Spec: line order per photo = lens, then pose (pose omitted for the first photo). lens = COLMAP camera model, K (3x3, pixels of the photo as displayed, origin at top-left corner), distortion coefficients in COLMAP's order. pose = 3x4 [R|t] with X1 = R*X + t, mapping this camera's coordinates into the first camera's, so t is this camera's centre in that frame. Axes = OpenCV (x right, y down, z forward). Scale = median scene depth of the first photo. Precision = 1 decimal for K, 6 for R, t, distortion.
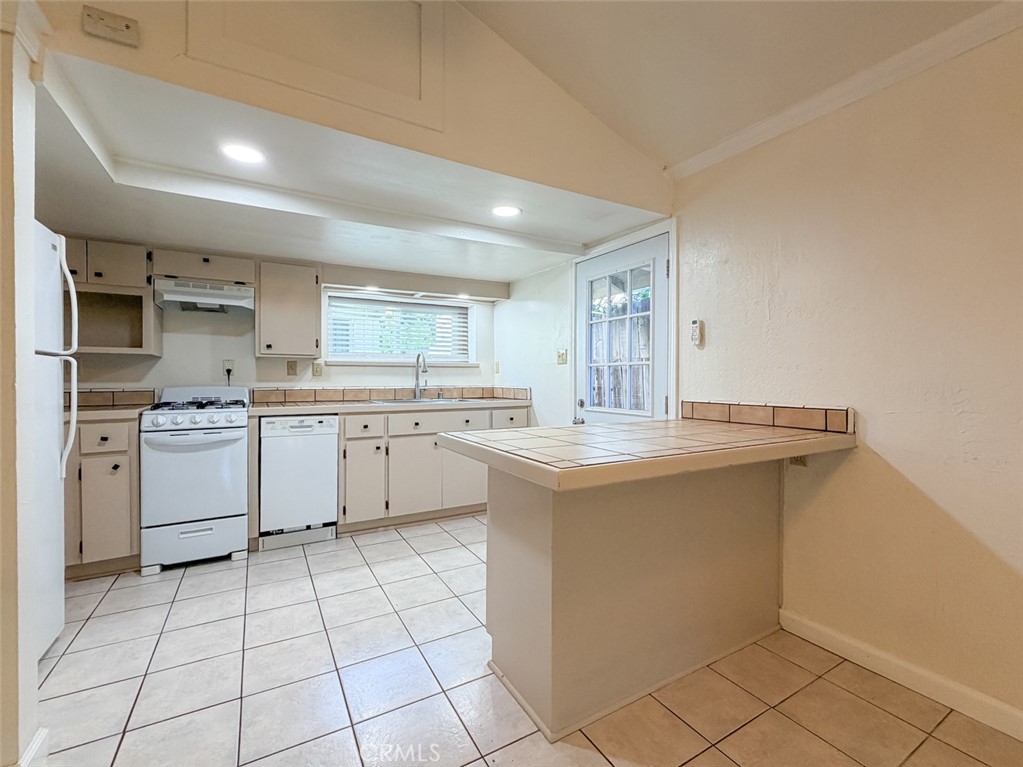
lens RADIAL K [[442.8, 0, 518.2], [0, 442.8, 380.3], [0, 0, 1]] dist [0.005092, 0.000465]
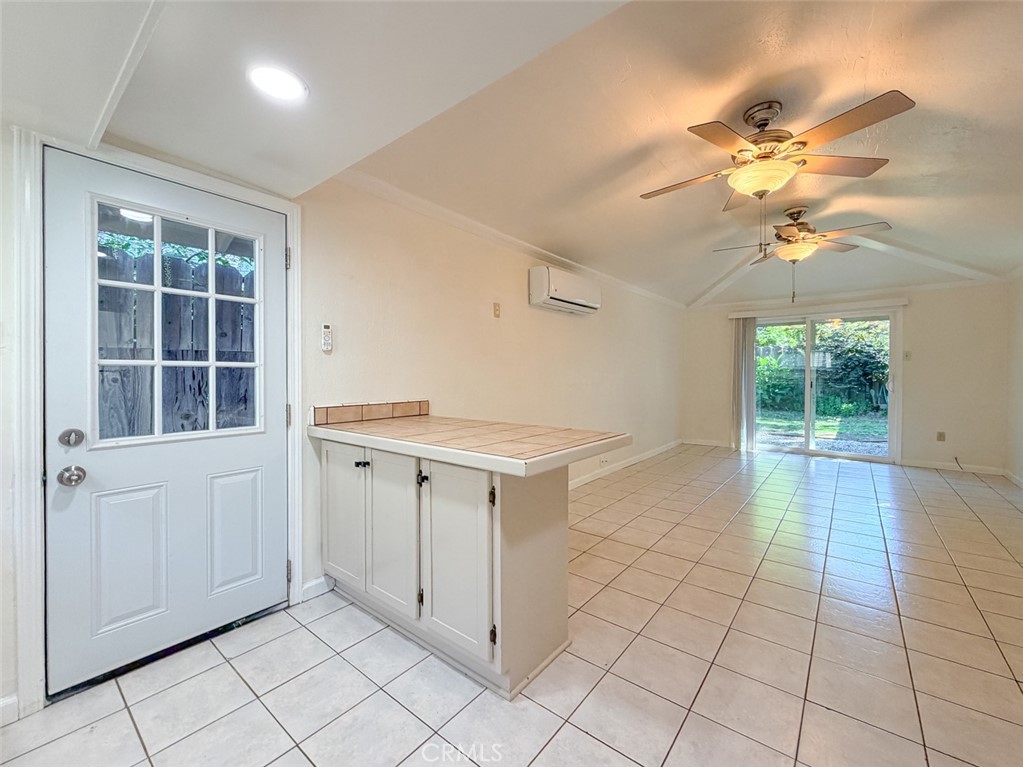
lens RADIAL K [[421.7, 0, 511.2], [0, 421.7, 379.9], [0, 0, 1]] dist [-0.002906, 0.000533]
pose [[-0.356302, -0.011502, 0.934300, -0.476012], [0.003990, 0.999896, 0.013831, -0.017477], [-0.934362, 0.008656, -0.356220, 0.711436]]
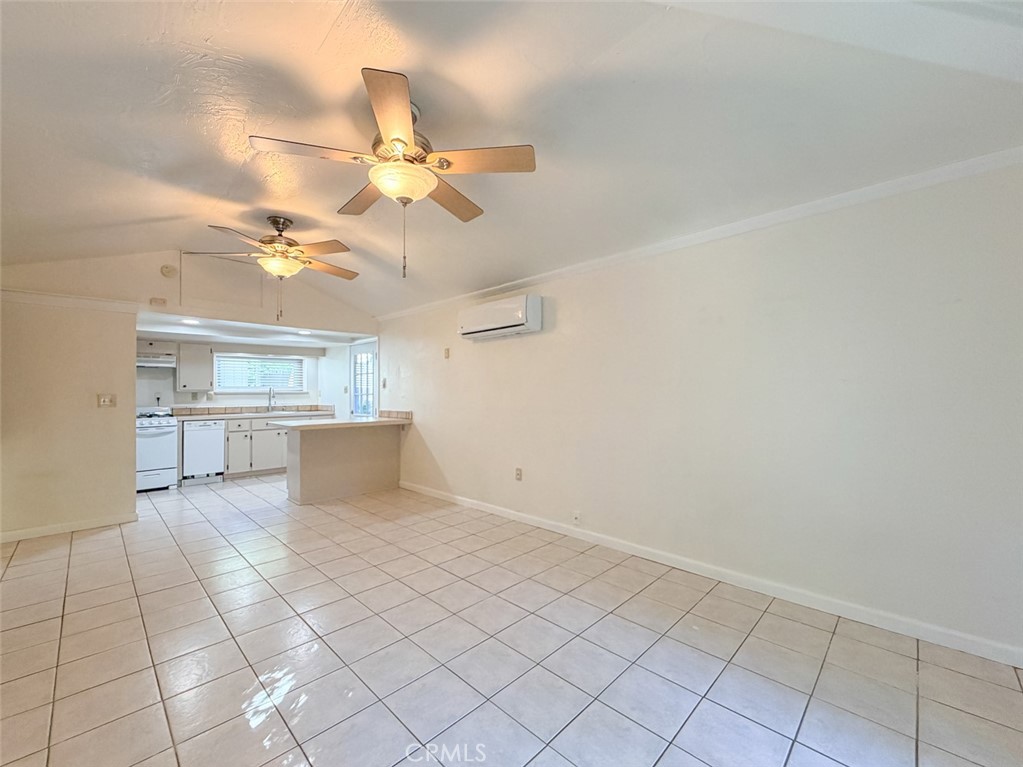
lens RADIAL K [[421.7, 0, 503.1], [0, 421.7, 387.0], [0, 0, 1]] dist [-0.002906, 0.000533]
pose [[0.971961, -0.005647, 0.235076, 0.375688], [0.009408, 0.999845, -0.014882, -0.031441], [-0.234956, 0.016676, 0.971863, -1.154952]]
